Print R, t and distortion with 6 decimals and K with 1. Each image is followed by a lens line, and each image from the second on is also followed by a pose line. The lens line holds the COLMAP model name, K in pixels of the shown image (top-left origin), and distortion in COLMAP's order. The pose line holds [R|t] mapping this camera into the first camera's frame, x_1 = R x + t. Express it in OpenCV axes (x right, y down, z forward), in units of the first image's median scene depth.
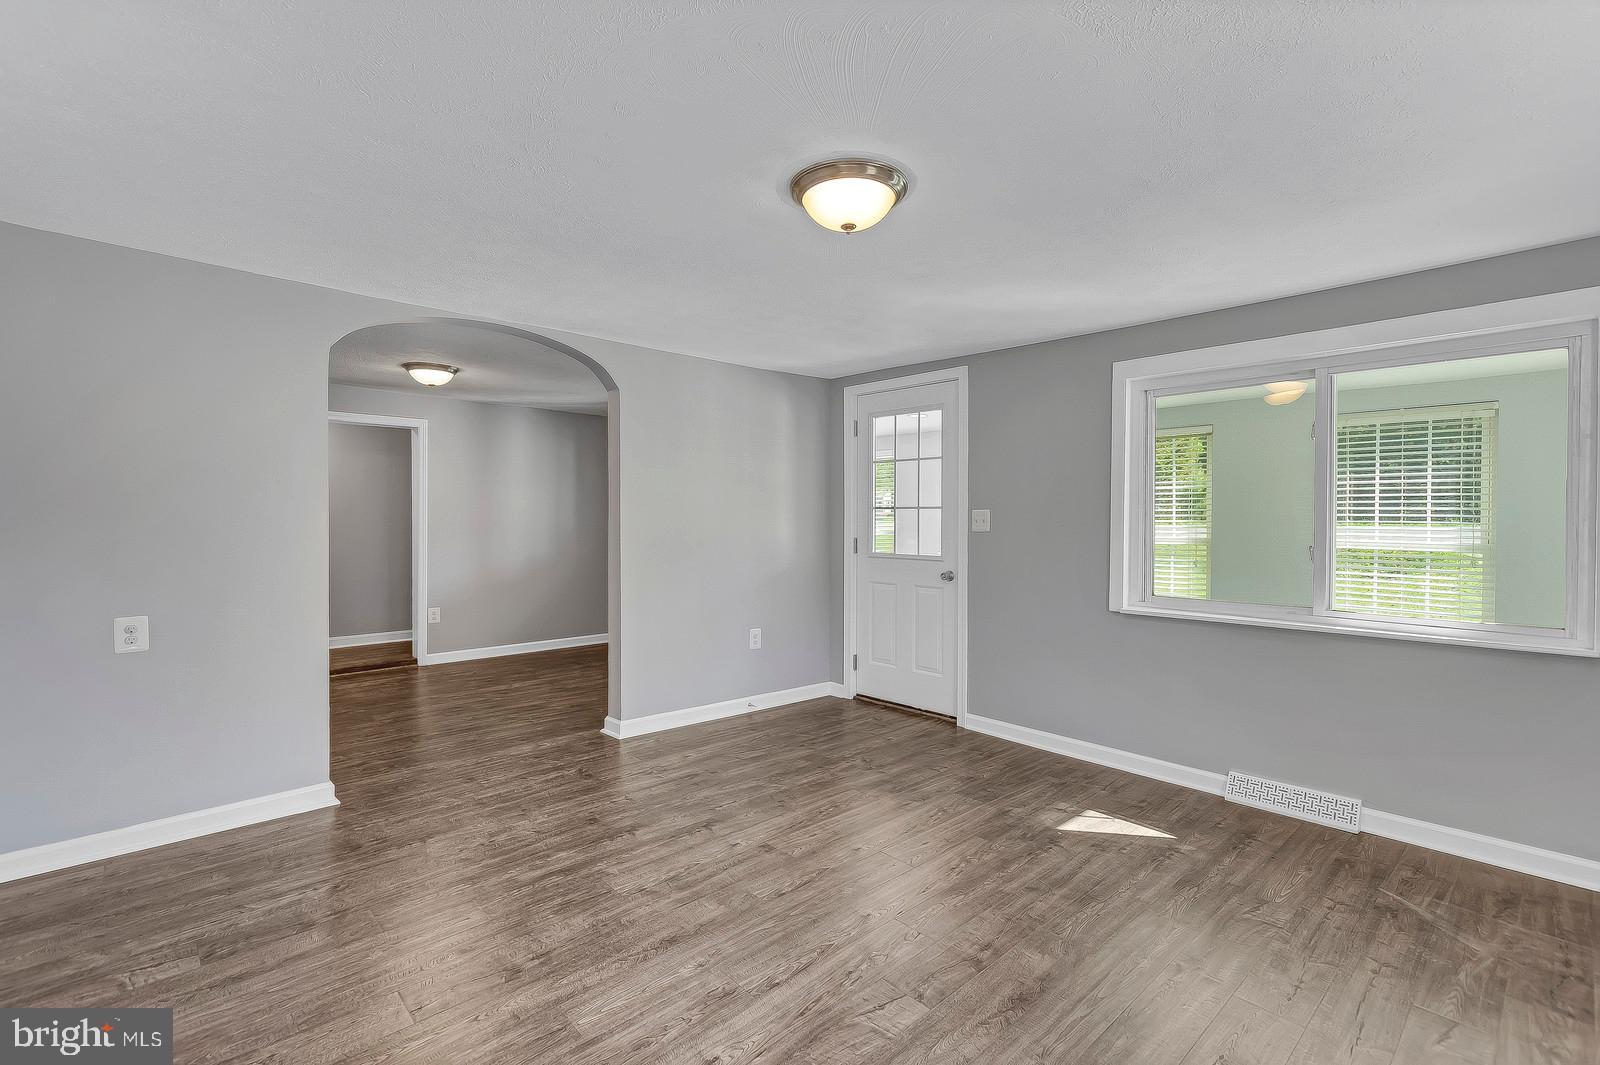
lens RADIAL K [[716.9, 0, 808.9], [0, 716.9, 522.9], [0, 0, 1]] dist [-0.000004, -0.001225]
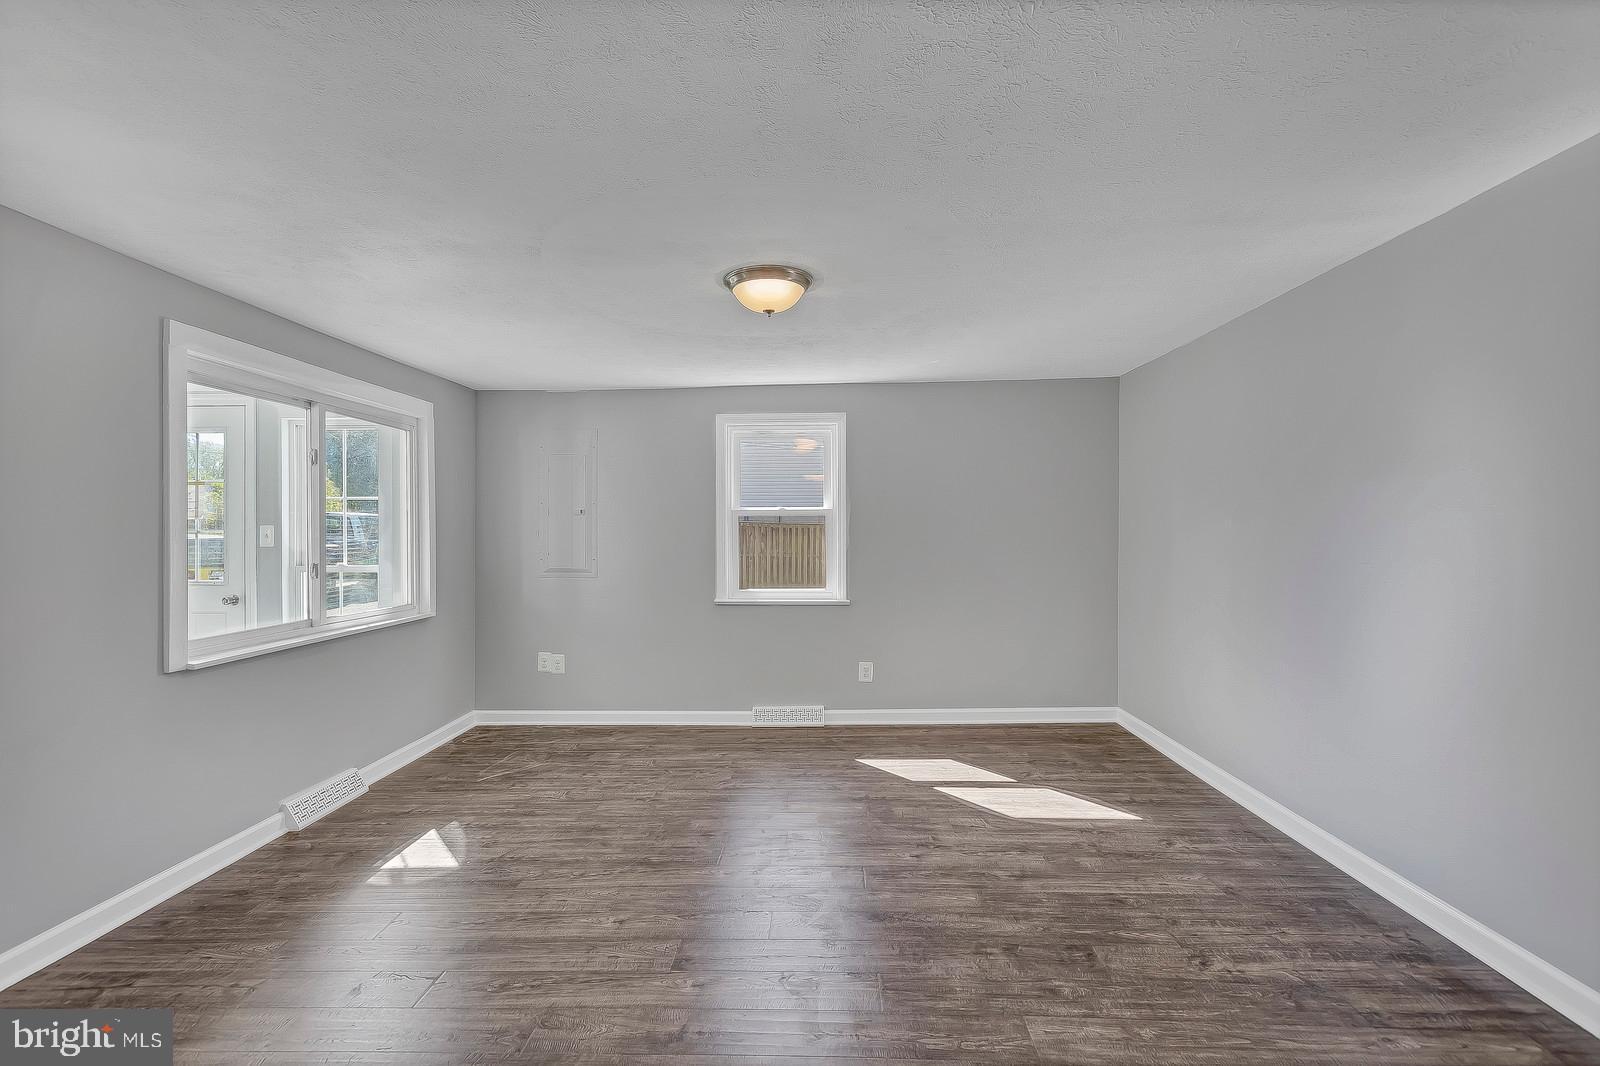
lens RADIAL K [[716.9, 0, 805.3], [0, 716.9, 531.9], [0, 0, 1]] dist [-0.000004, -0.001225]
pose [[-0.703058, -0.001161, 0.711131, -0.848572], [0.008081, 0.999921, 0.009622, -0.027085], [-0.711086, 0.012512, -0.702993, 1.734149]]
